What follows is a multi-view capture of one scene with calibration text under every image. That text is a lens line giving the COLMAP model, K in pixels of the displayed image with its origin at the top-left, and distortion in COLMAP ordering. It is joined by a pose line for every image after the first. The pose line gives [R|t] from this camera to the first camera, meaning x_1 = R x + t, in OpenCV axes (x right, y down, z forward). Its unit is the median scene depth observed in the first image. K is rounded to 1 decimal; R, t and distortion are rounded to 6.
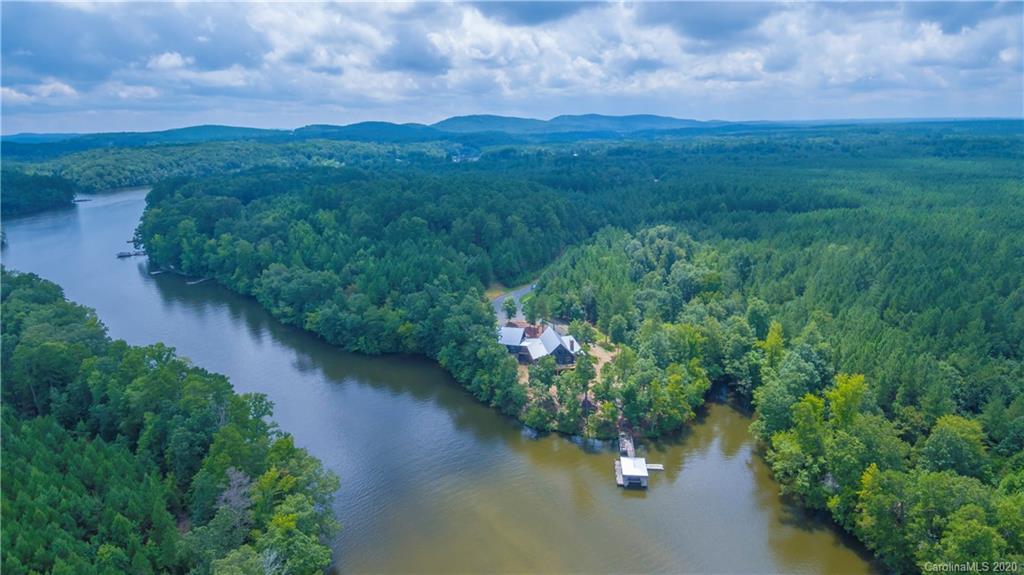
lens RADIAL K [[620.0, 0, 510.4], [0, 620.0, 291.6], [0, 0, 1]] dist [0.053623, -0.003685]
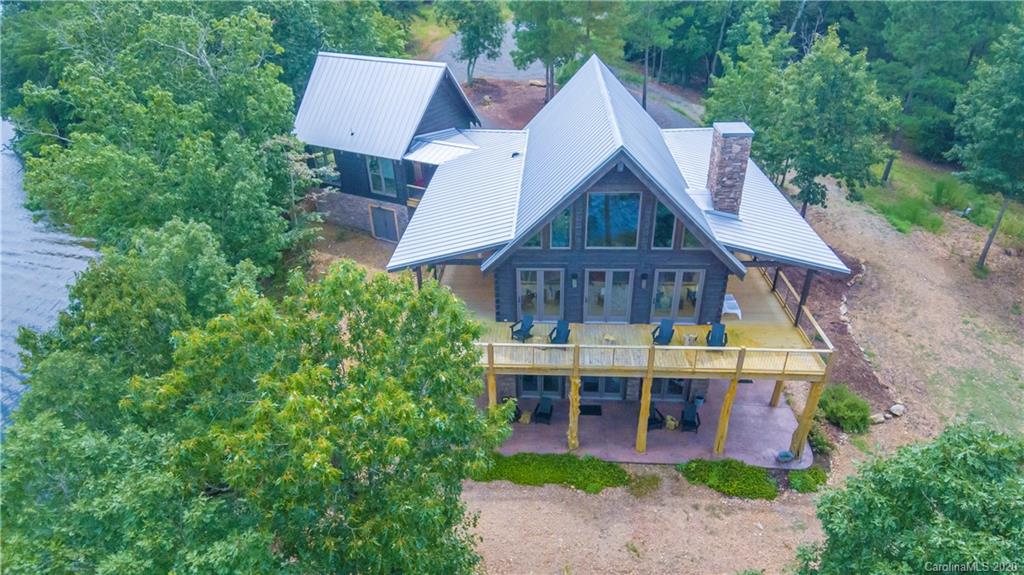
lens RADIAL K [[620.0, 0, 513.7], [0, 620.0, 291.5], [0, 0, 1]] dist [0.053623, -0.003685]
pose [[0.979525, 0.103114, -0.172913, 0.076656], [-0.055610, 0.964041, 0.259869, 0.073878], [0.193491, -0.244932, 0.950037, 0.813462]]
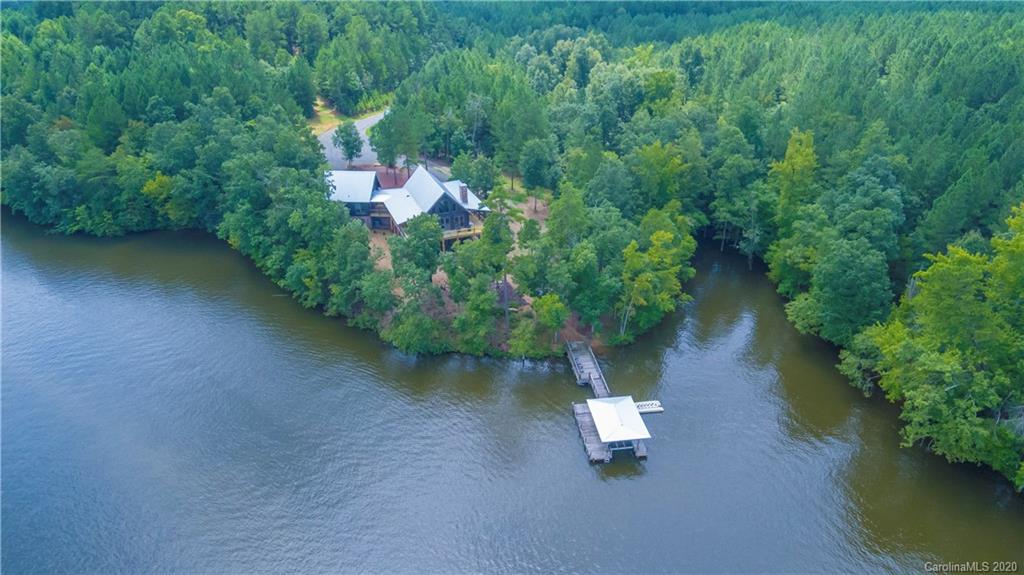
lens RADIAL K [[620.0, 0, 515.8], [0, 620.0, 289.1], [0, 0, 1]] dist [0.053623, -0.003685]
pose [[0.972351, -0.099124, 0.211441, 0.015116], [0.051122, 0.973832, 0.221443, 0.043845], [-0.227858, -0.204511, 0.951975, 0.399188]]
